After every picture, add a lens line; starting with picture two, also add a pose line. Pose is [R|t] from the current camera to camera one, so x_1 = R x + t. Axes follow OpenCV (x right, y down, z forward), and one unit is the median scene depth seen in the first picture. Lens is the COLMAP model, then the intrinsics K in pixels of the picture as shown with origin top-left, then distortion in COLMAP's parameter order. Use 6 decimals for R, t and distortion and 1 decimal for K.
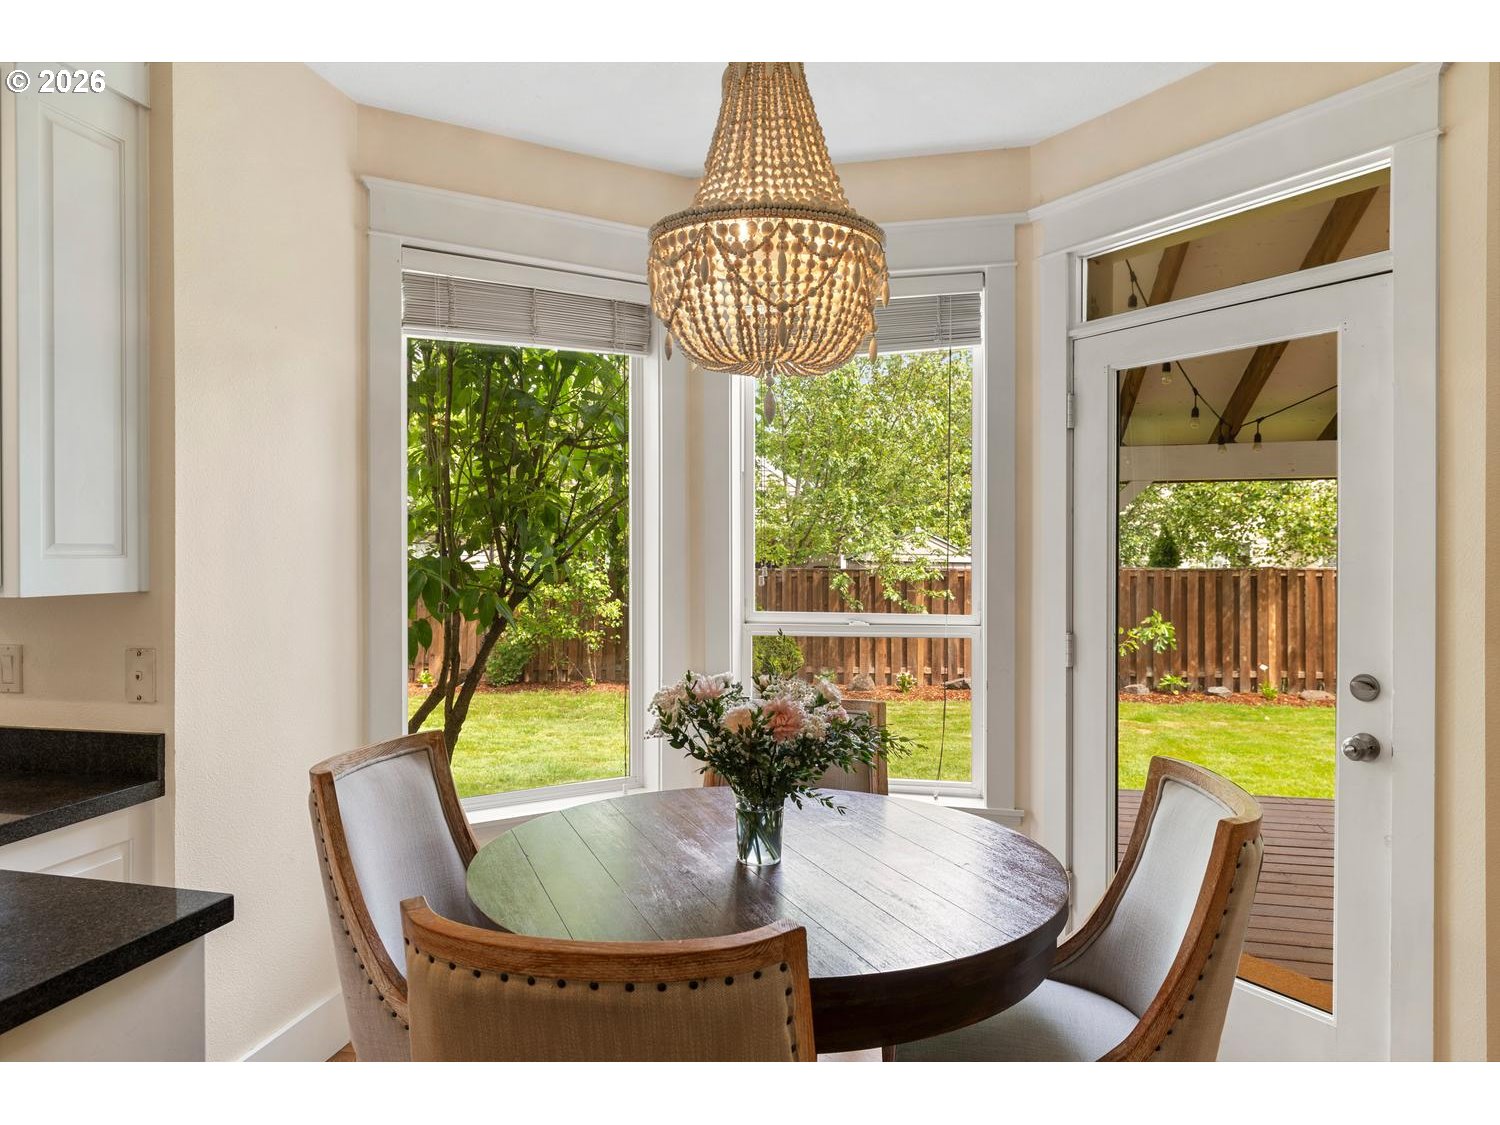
lens RADIAL K [[955.0, 0, 689.1], [0, 955.0, 558.2], [0, 0, 1]] dist [0.006579, 0.001786]
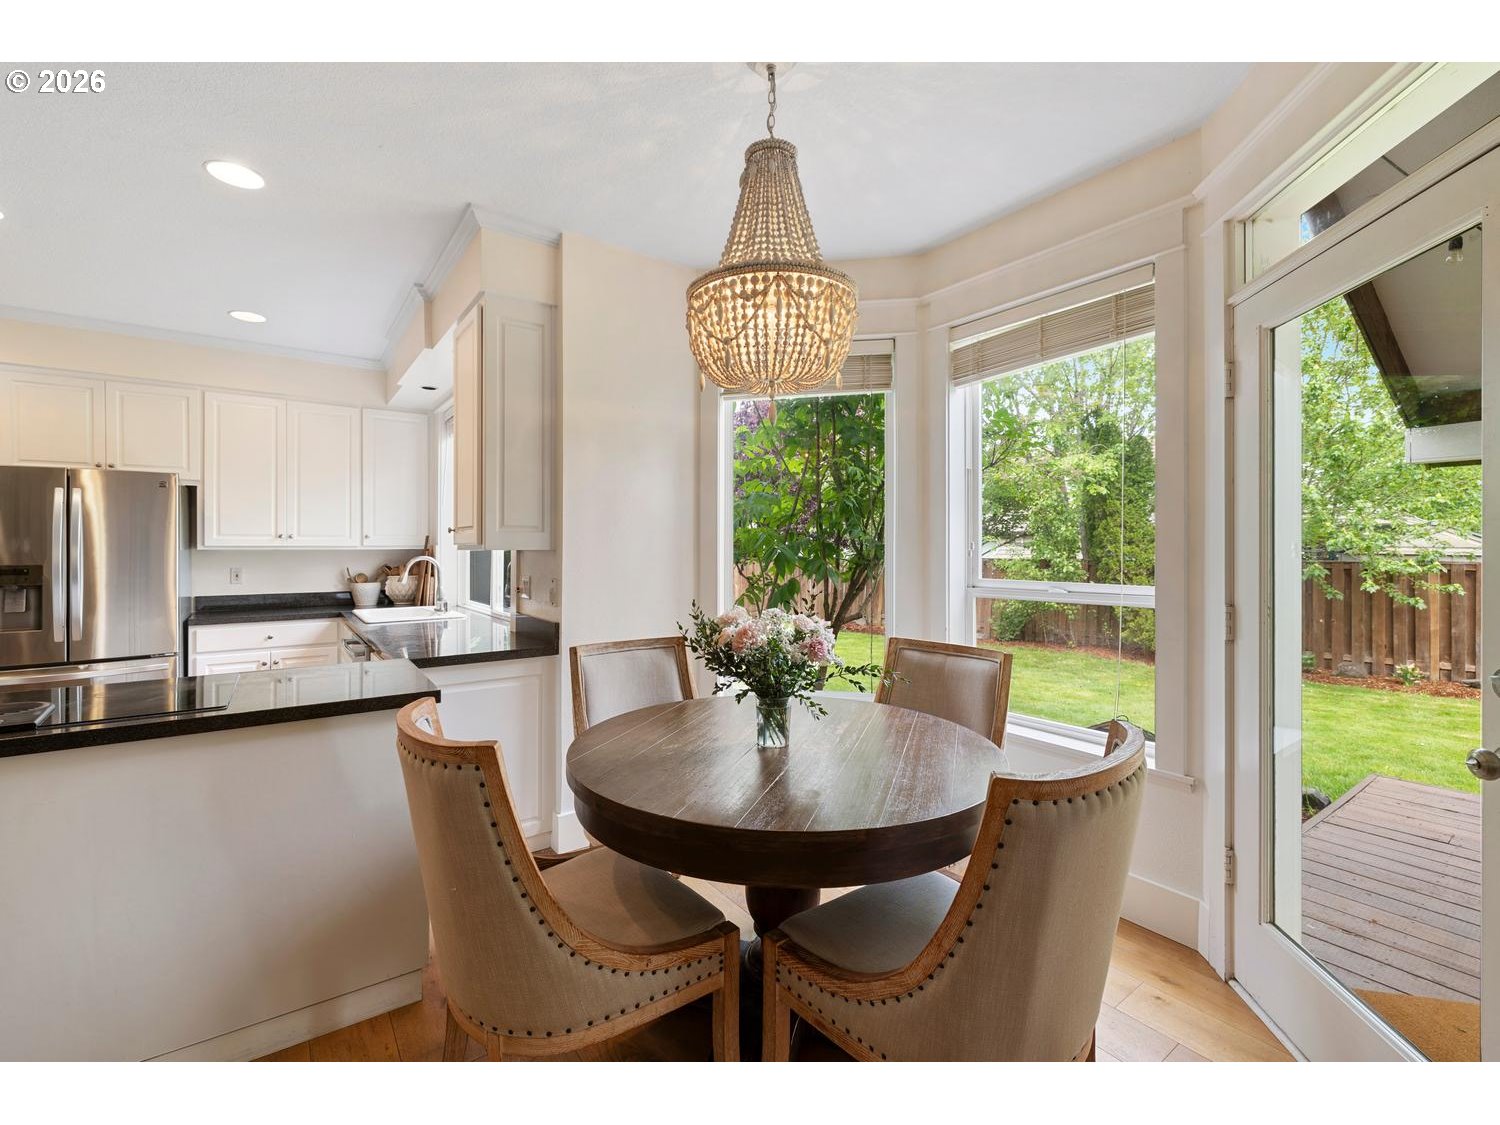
lens RADIAL K [[630.5, 0, 744.7], [0, 630.5, 545.8], [0, 0, 1]] dist [0.000514, -0.000260]
pose [[0.774185, -0.000496, -0.632959, 0.422664], [-0.007565, 0.999921, -0.010037, 0.027530], [0.632914, 0.012559, 0.774120, 0.183327]]
